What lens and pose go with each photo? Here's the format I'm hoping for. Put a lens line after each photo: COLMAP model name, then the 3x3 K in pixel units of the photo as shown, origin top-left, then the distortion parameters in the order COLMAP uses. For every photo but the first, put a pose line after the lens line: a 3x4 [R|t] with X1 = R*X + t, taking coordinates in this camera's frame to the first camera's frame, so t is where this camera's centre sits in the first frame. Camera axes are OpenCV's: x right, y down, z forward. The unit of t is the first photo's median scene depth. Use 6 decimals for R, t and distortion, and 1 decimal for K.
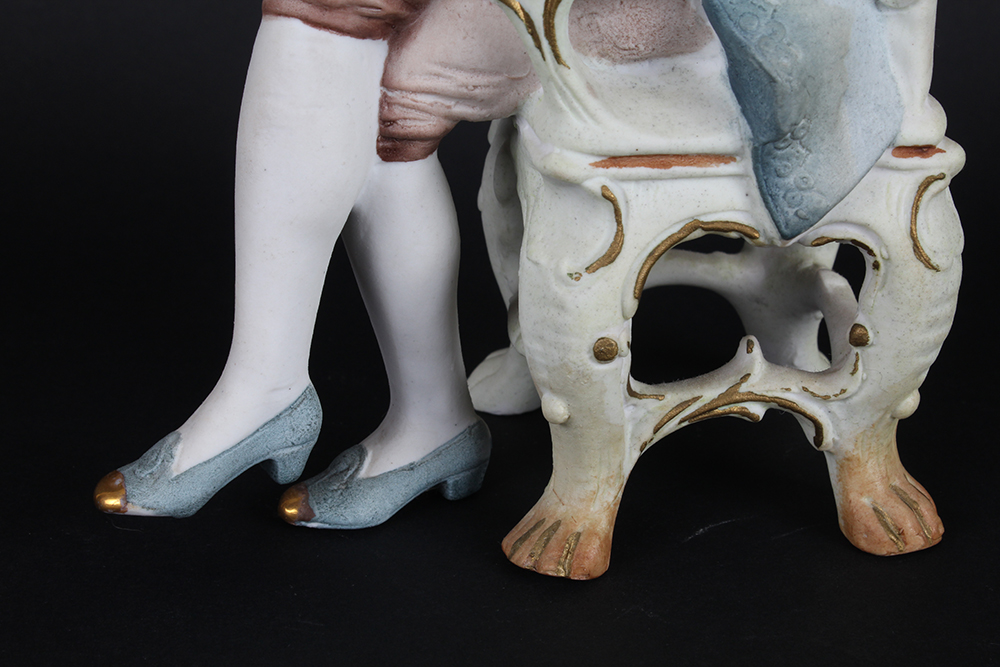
lens RADIAL K [[2139.6, 0, 505.5], [0, 2139.6, 336.4], [0, 0, 1]] dist [0.022427, 0.000000]
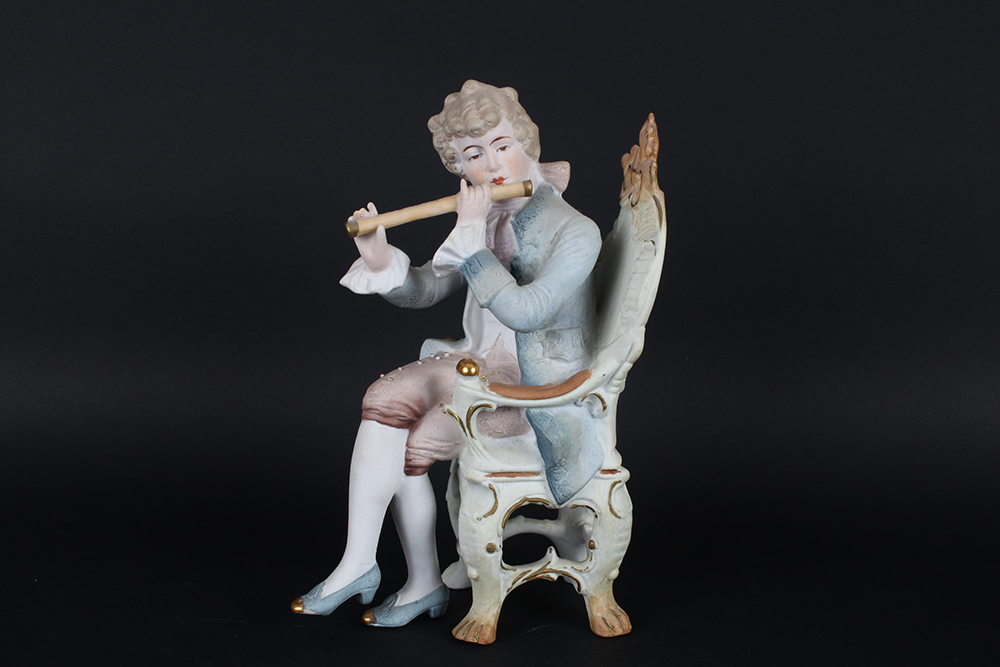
lens RADIAL K [[1565.6, 0, 500.0], [0, 1565.6, 331.8], [0, 0, 1]] dist [0.006551, 0.000000]
pose [[0.999996, 0.002268, -0.001885, 0.059147], [-0.002615, 0.977423, -0.211274, 0.147229], [0.001363, 0.211278, 0.977425, -0.884584]]
